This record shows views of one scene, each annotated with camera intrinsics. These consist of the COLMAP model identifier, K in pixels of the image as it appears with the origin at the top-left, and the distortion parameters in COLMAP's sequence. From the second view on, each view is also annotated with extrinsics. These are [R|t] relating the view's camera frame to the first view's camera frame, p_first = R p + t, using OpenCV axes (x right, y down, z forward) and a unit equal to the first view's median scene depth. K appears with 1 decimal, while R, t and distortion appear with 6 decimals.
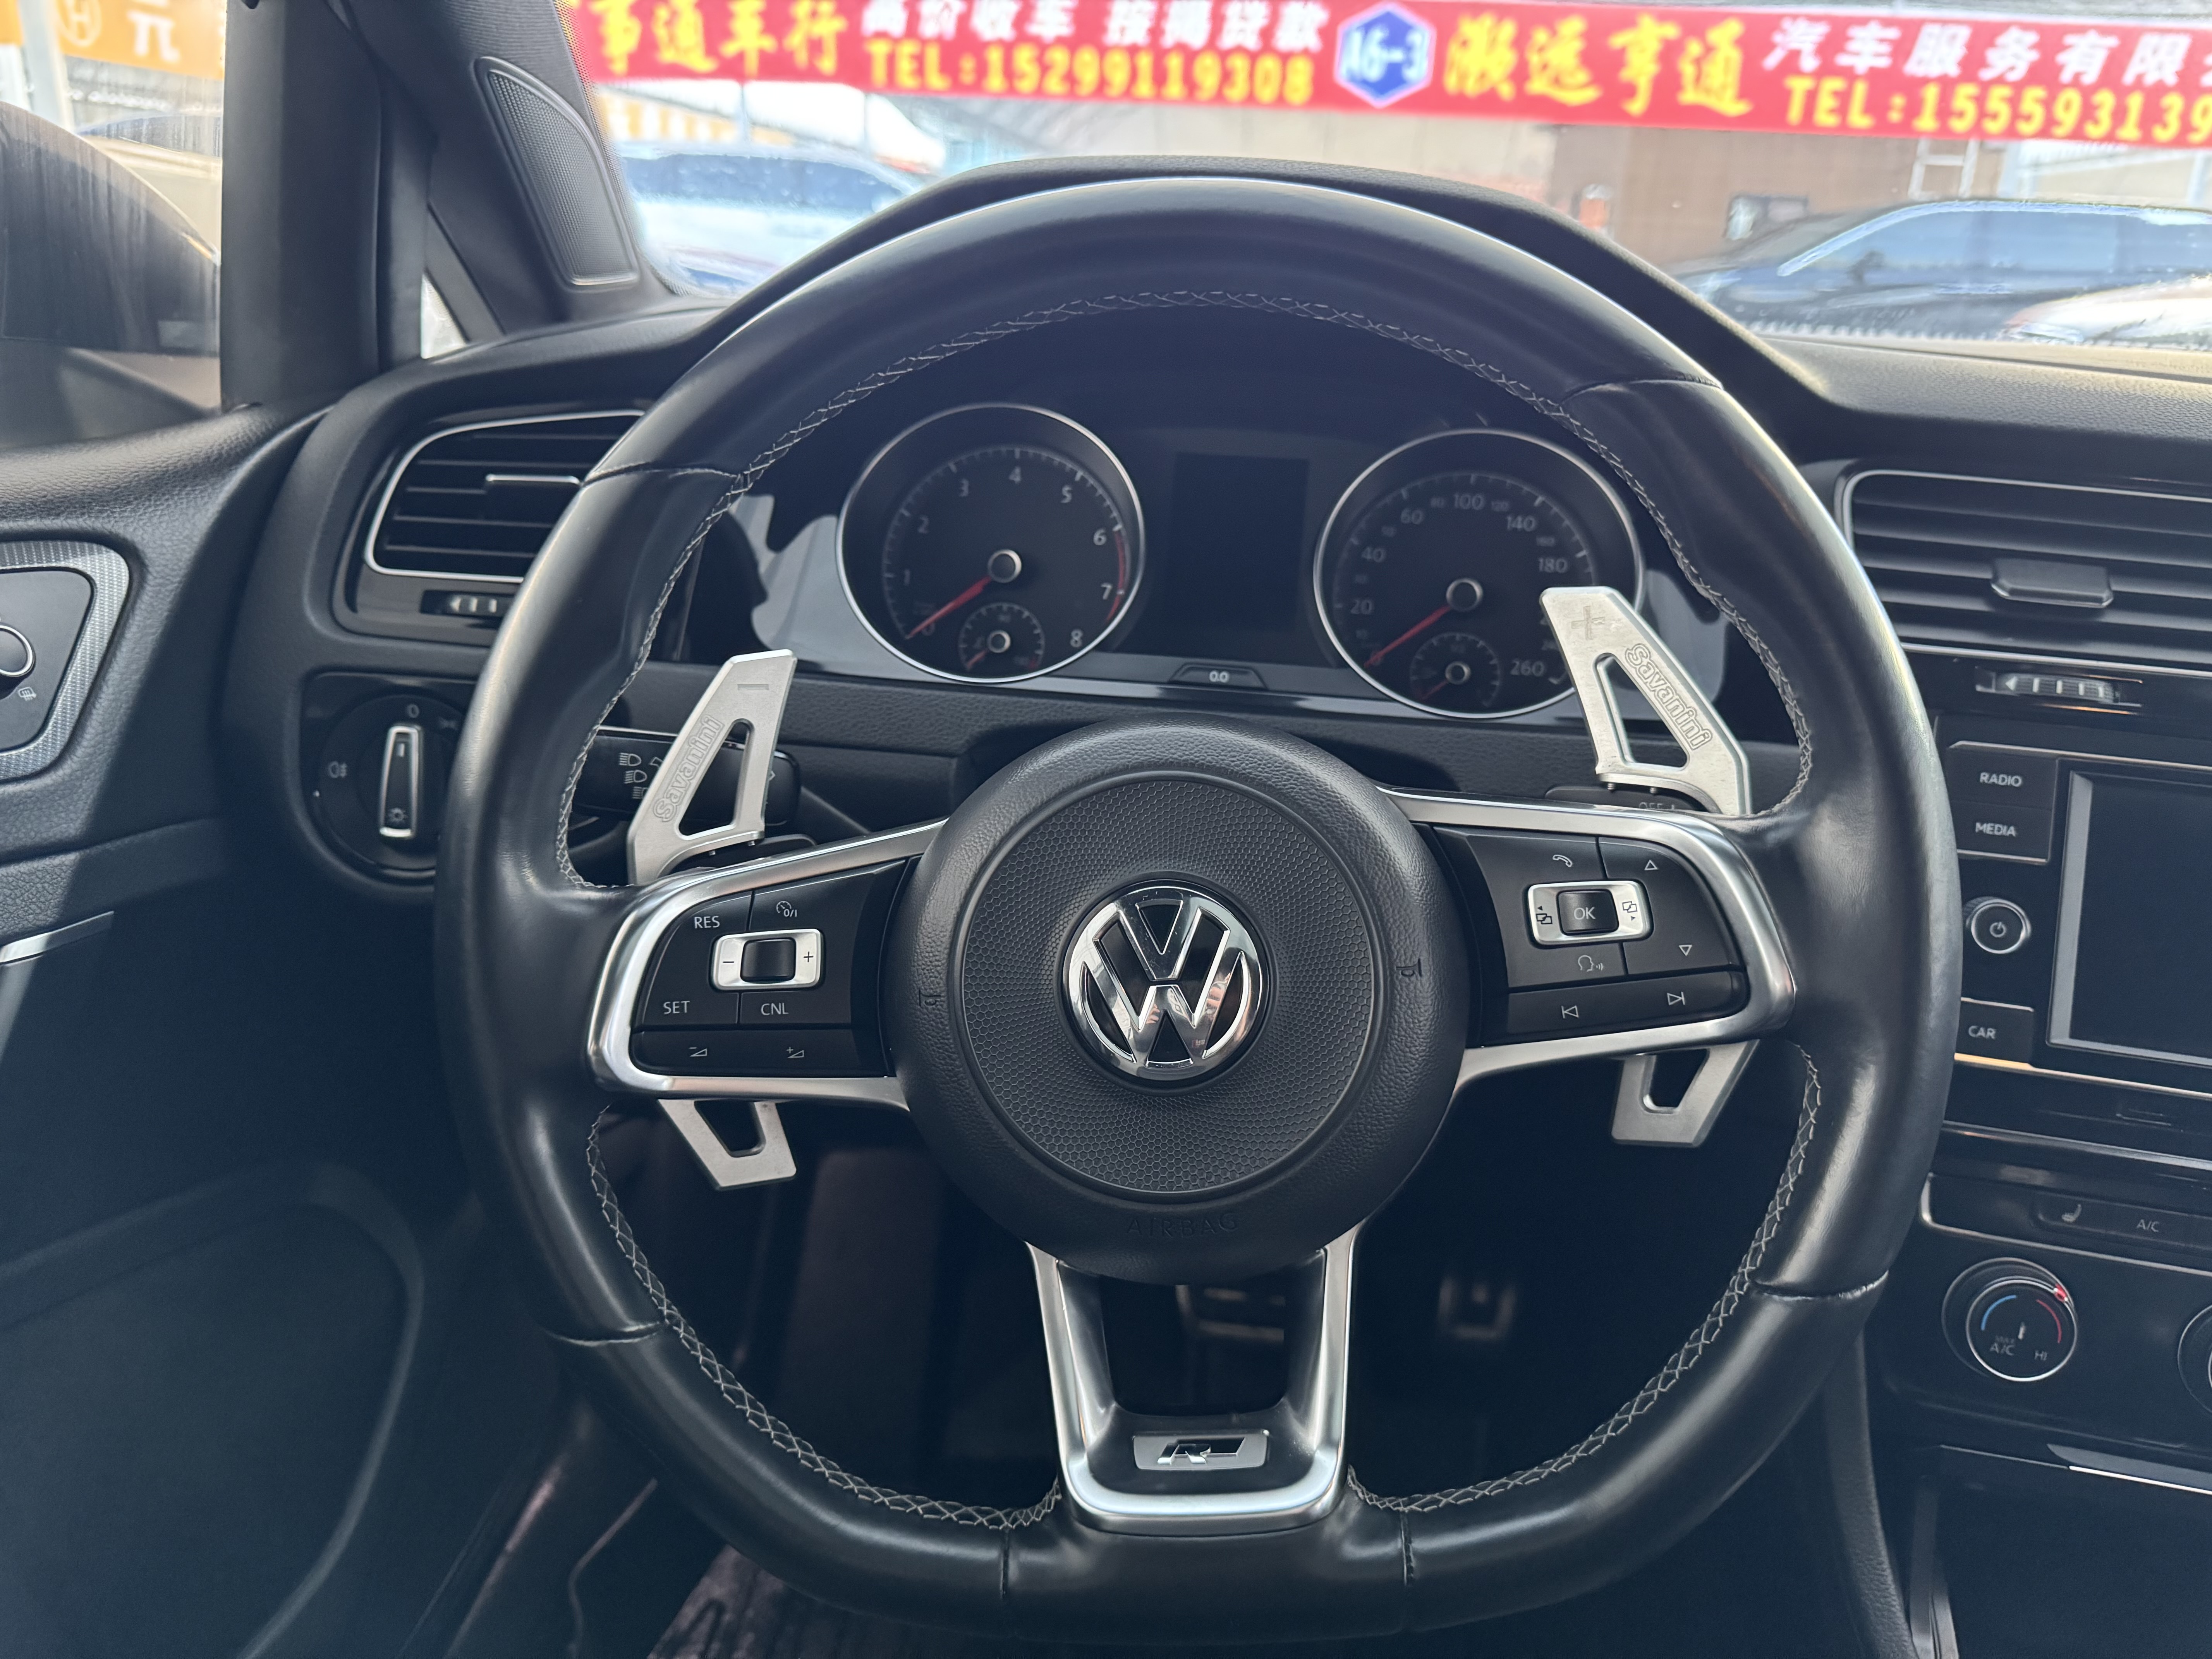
lens RADIAL K [[1614.8, 0, 1120.2], [0, 1614.8, 825.2], [0, 0, 1]] dist [0.069628, -0.058835]
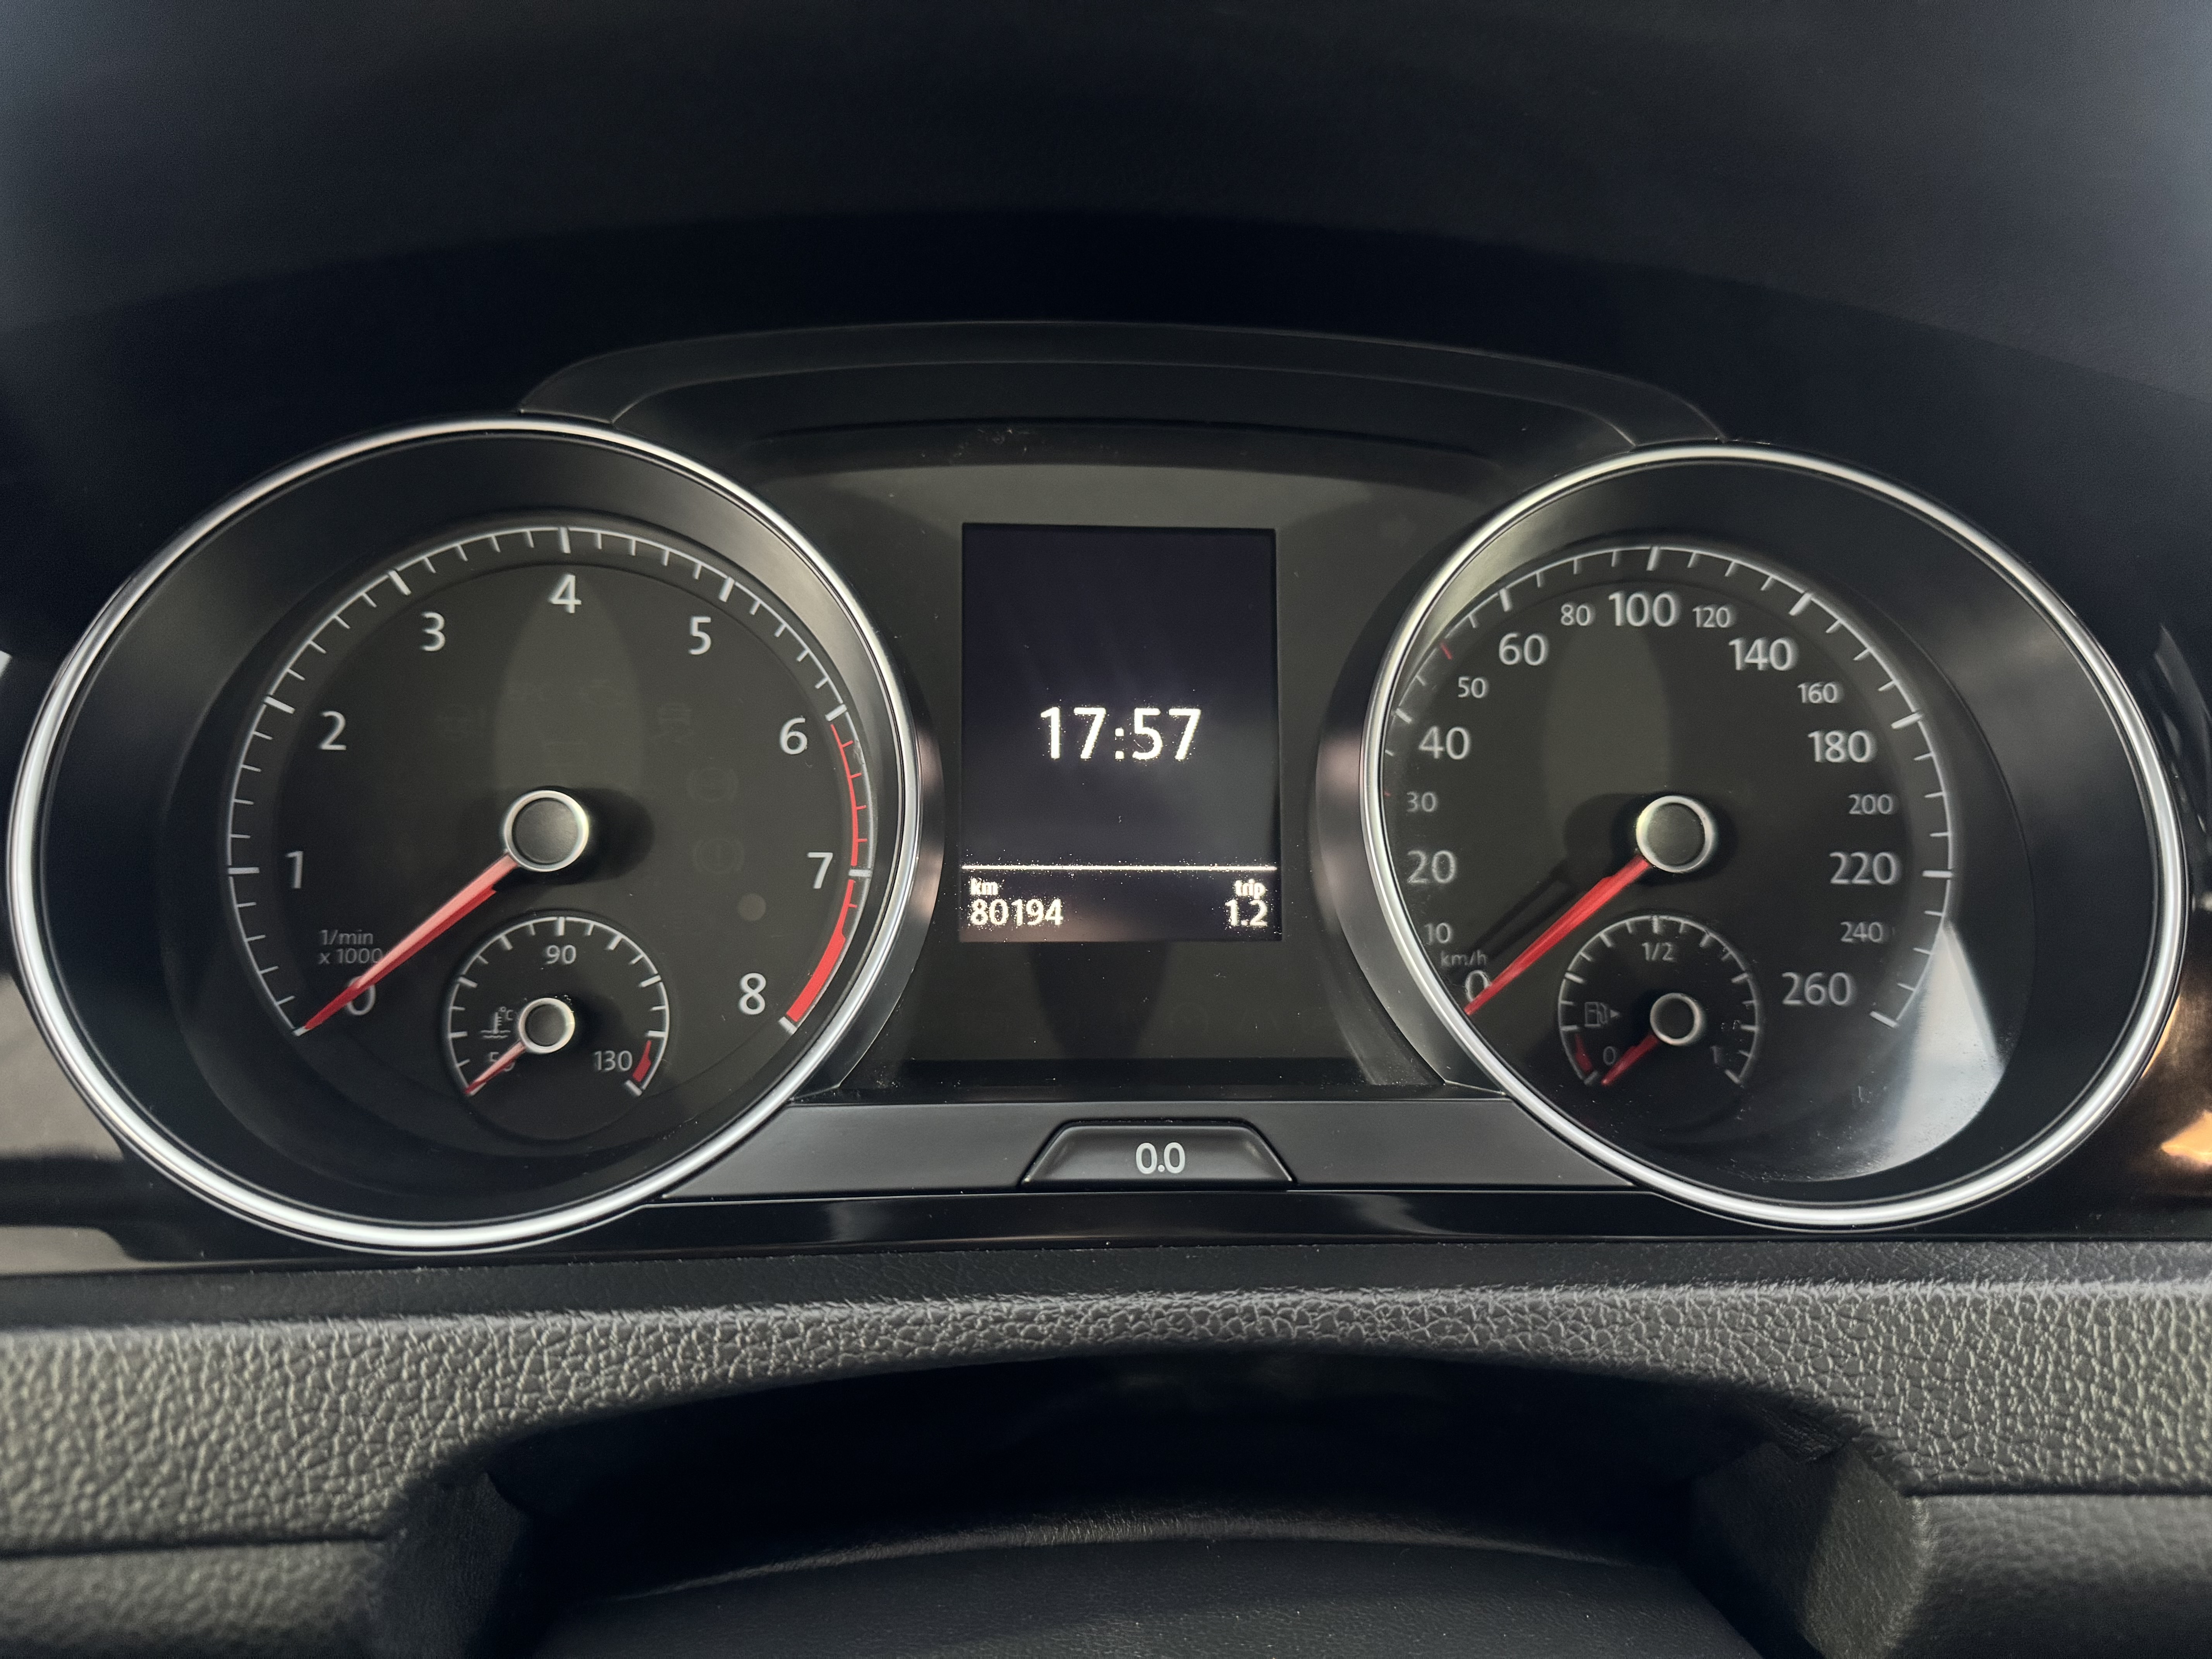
lens RADIAL K [[1509.9, 0, 1128.2], [0, 1509.9, 825.6], [0, 0, 1]] dist [0.061959, -0.154281]
pose [[0.980795, -0.076956, 0.179219, 0.000335], [0.076584, 0.997022, 0.009002, -0.155914], [-0.179379, 0.004897, 0.983768, 0.623375]]
